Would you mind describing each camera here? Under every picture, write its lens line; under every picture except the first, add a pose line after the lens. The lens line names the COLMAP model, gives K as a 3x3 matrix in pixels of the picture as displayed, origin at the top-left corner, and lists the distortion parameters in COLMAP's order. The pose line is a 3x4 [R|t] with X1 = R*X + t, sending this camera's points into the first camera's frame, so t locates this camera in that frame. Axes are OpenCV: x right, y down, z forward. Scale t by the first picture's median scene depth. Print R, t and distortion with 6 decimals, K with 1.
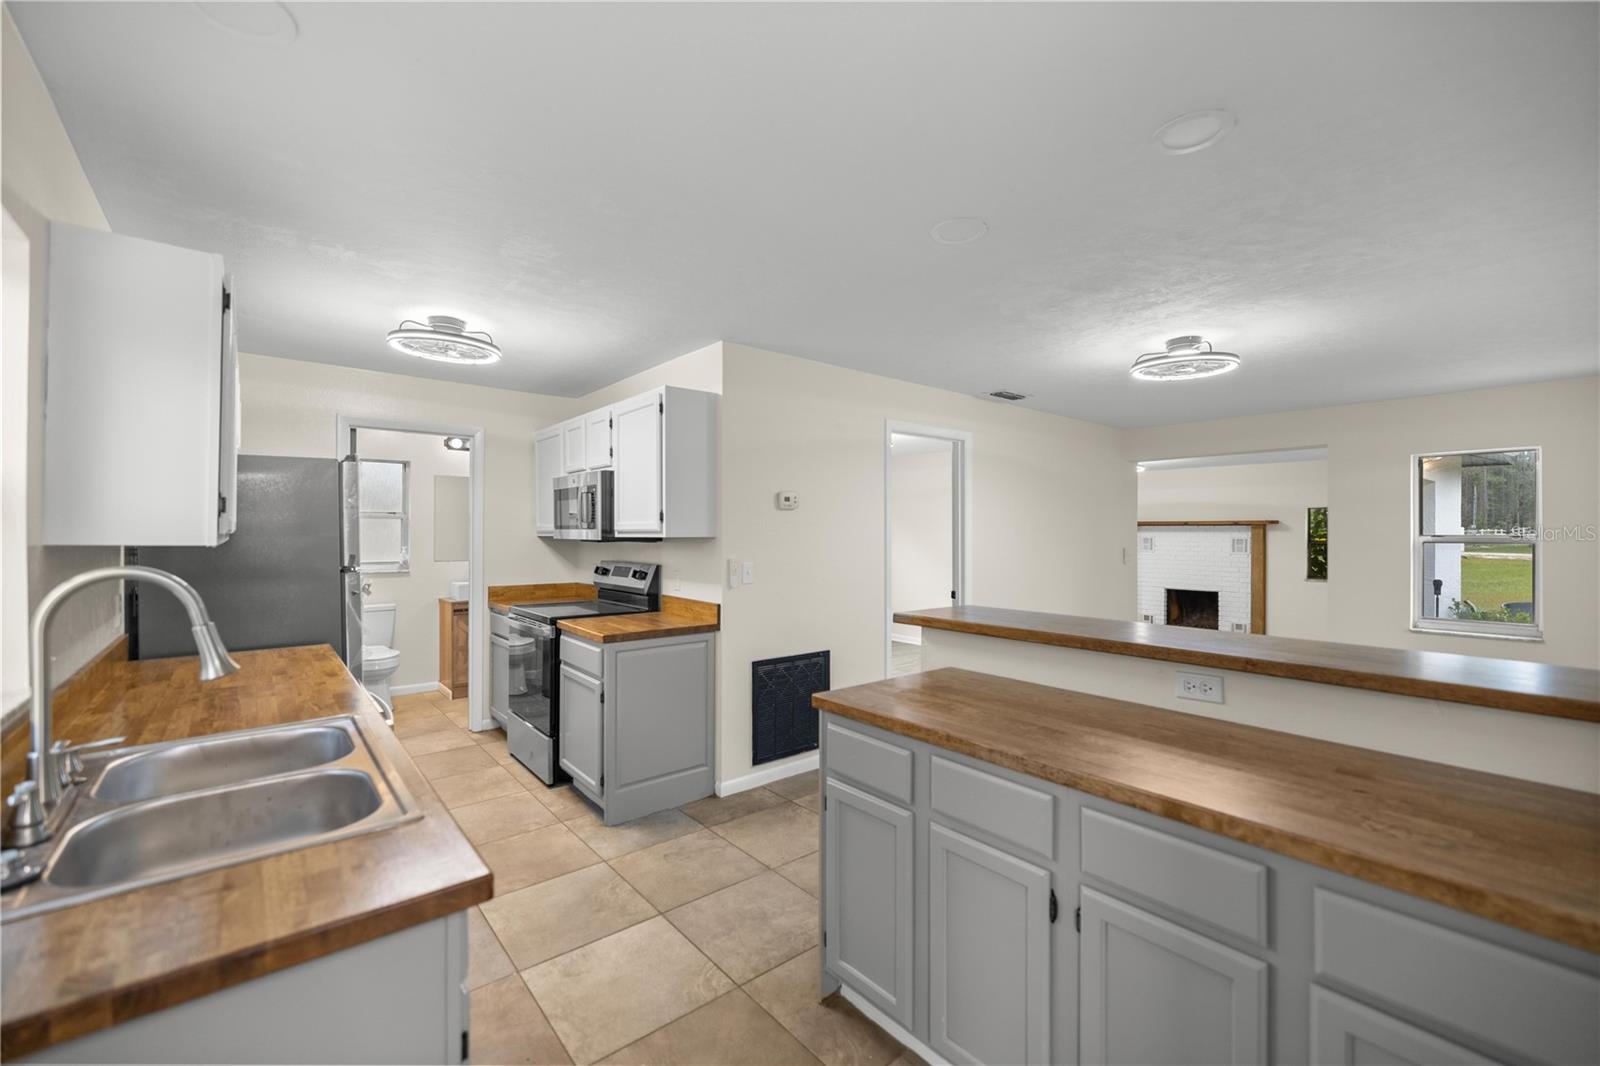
lens RADIAL K [[677.1, 0, 803.9], [0, 677.1, 532.9], [0, 0, 1]] dist [0.005251, 0.000169]
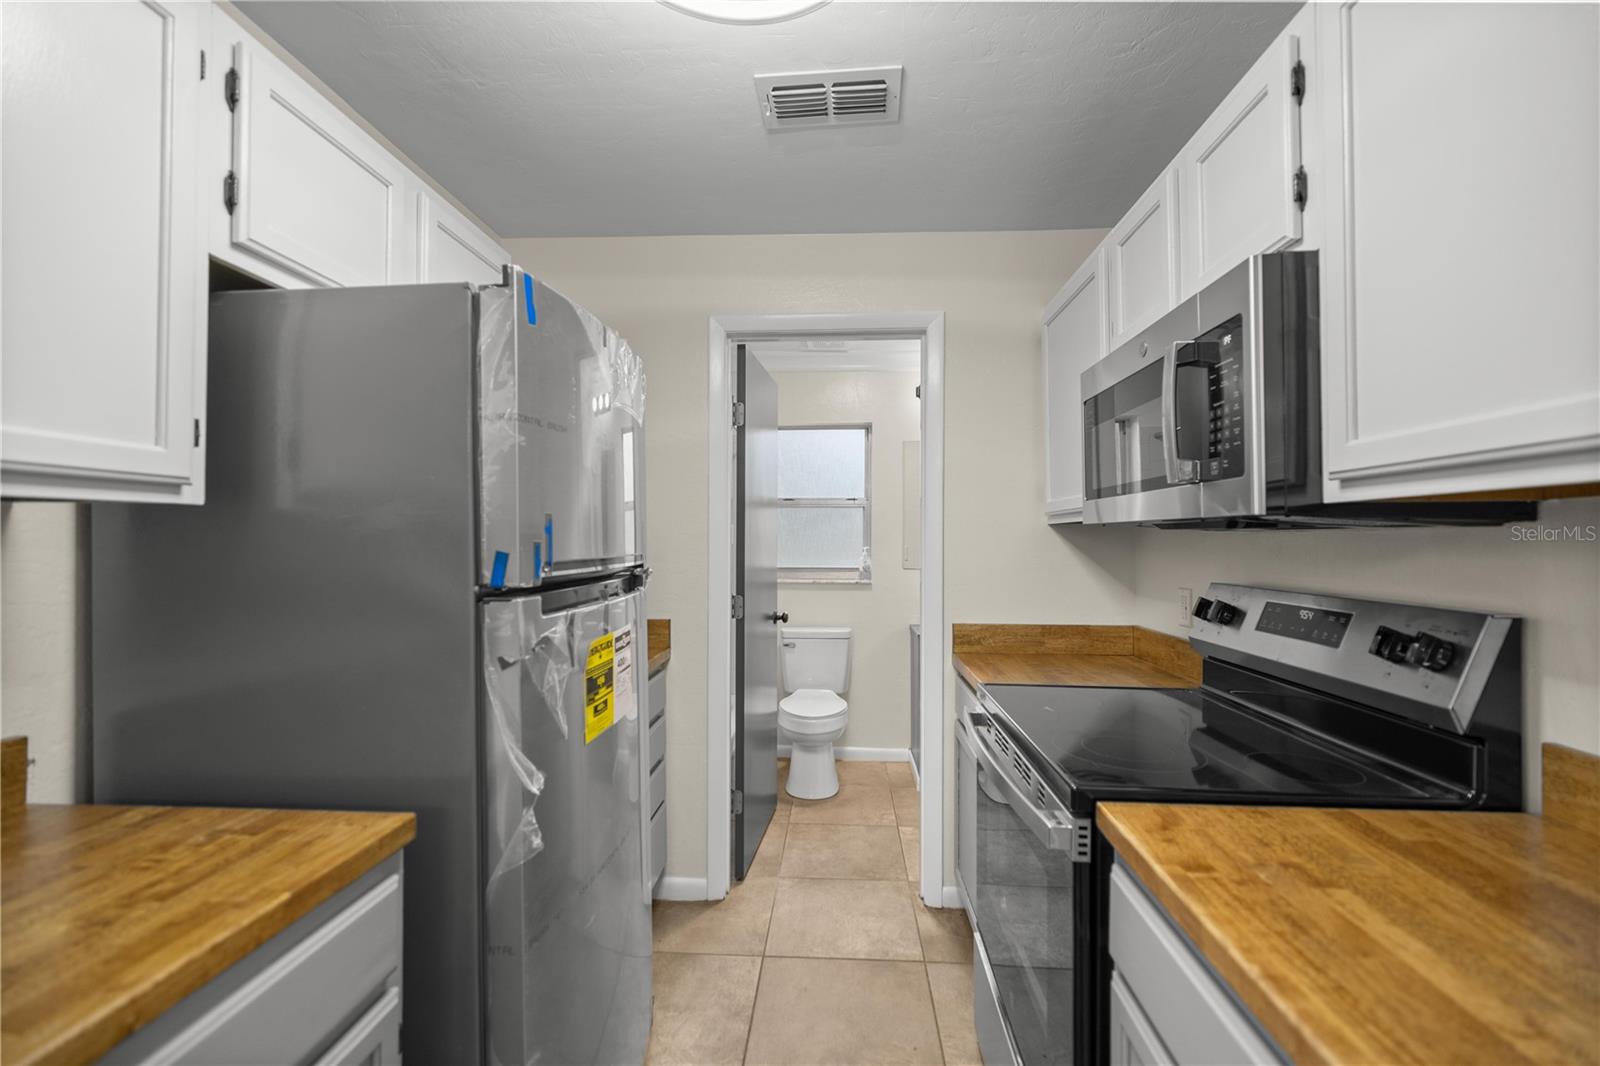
lens RADIAL K [[677.1, 0, 804.1], [0, 677.1, 532.1], [0, 0, 1]] dist [0.005251, 0.000169]
pose [[0.734772, -0.006813, -0.678280, -0.233876], [-0.001003, 0.999938, -0.011130, 0.019104], [0.678314, 0.008858, 0.734719, 0.635232]]
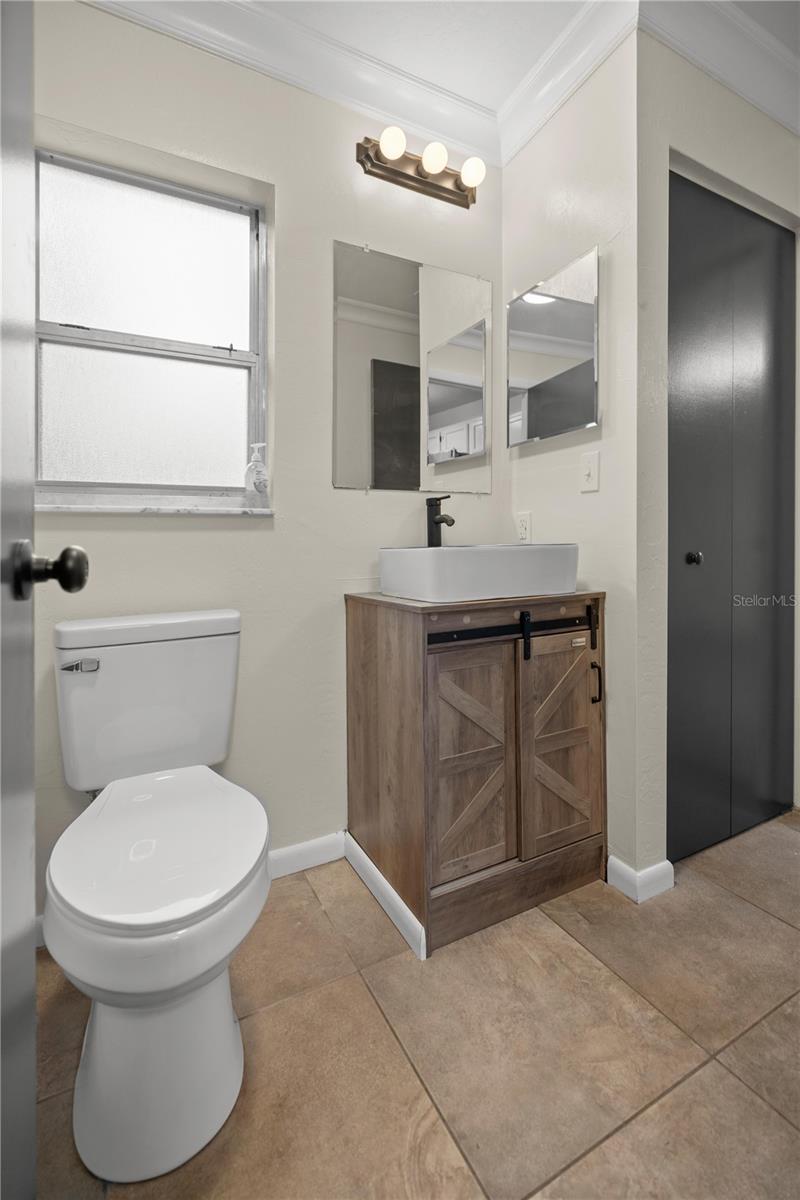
lens RADIAL K [[507.8, 0, 380.3], [0, 507.8, 538.8], [0, 0, 1]] dist [0.005251, 0.000169]
pose [[0.977814, -0.011126, -0.209178, -0.673264], [0.009202, 0.999906, -0.010172, 0.102772], [0.209272, 0.008022, 0.977825, 1.080927]]
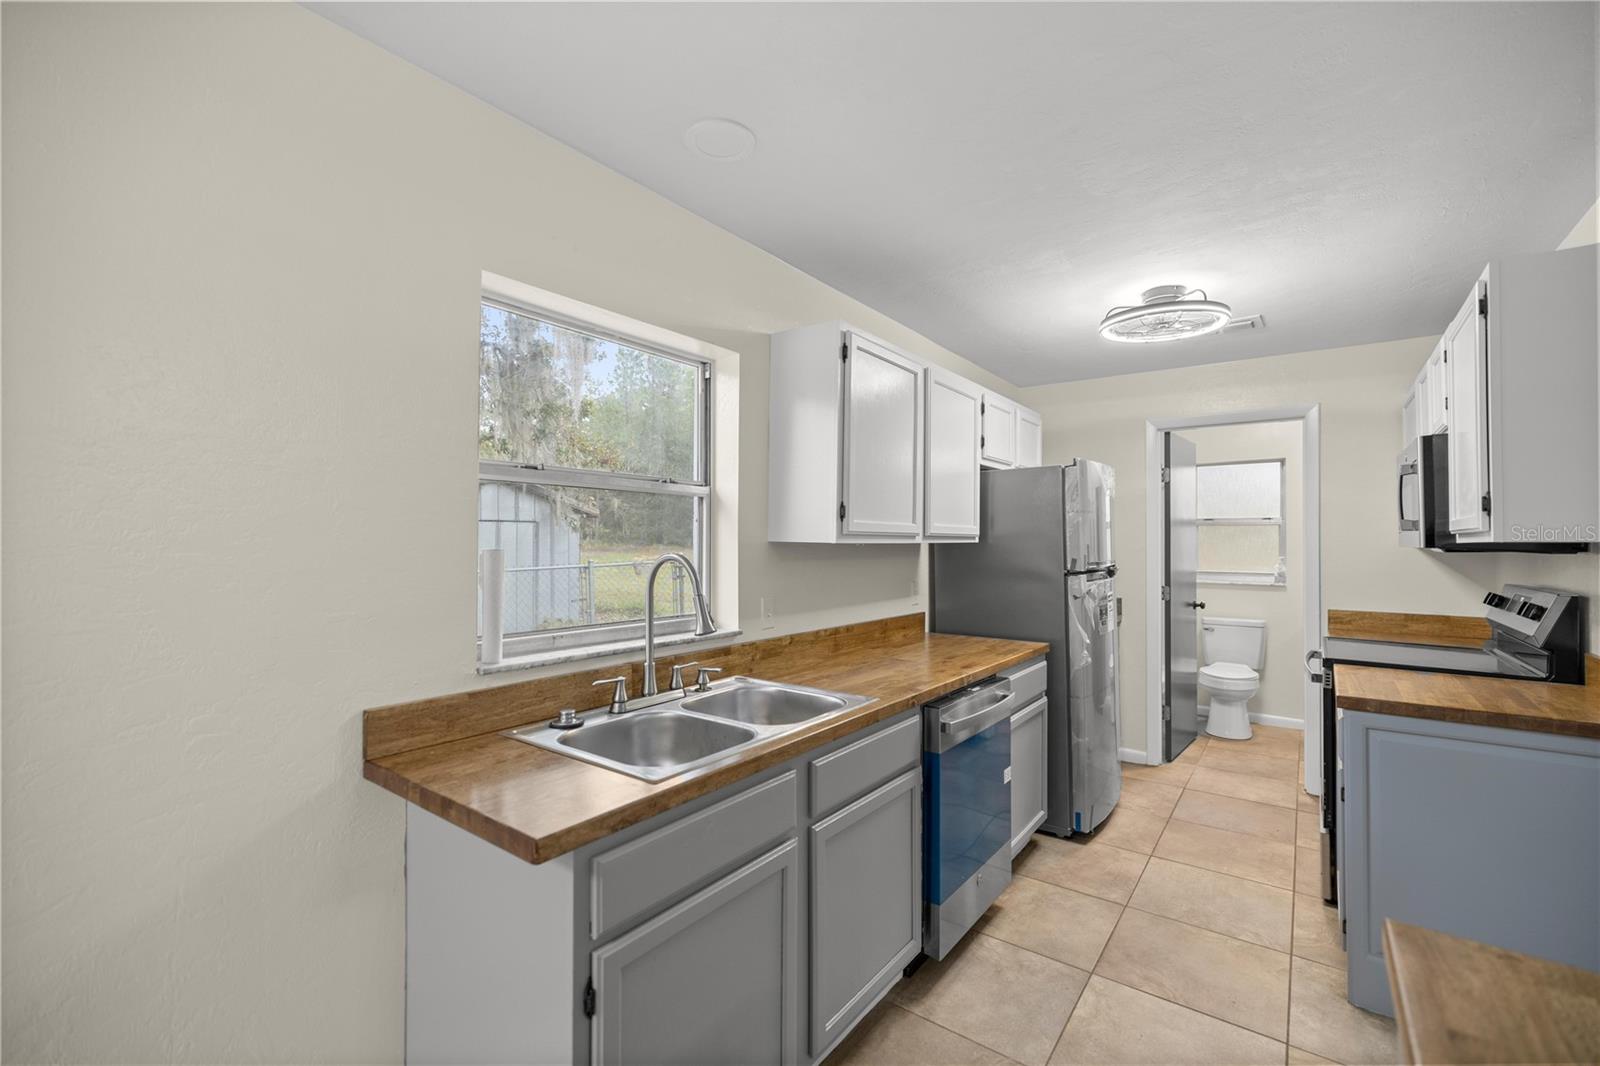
lens RADIAL K [[677.1, 0, 794.4], [0, 677.1, 531.9], [0, 0, 1]] dist [0.005251, 0.000169]
pose [[0.231248, -0.014748, -0.972783, 0.162189], [-0.004717, 0.999856, -0.016280, 0.008073], [0.972884, 0.008353, 0.231145, 0.272558]]
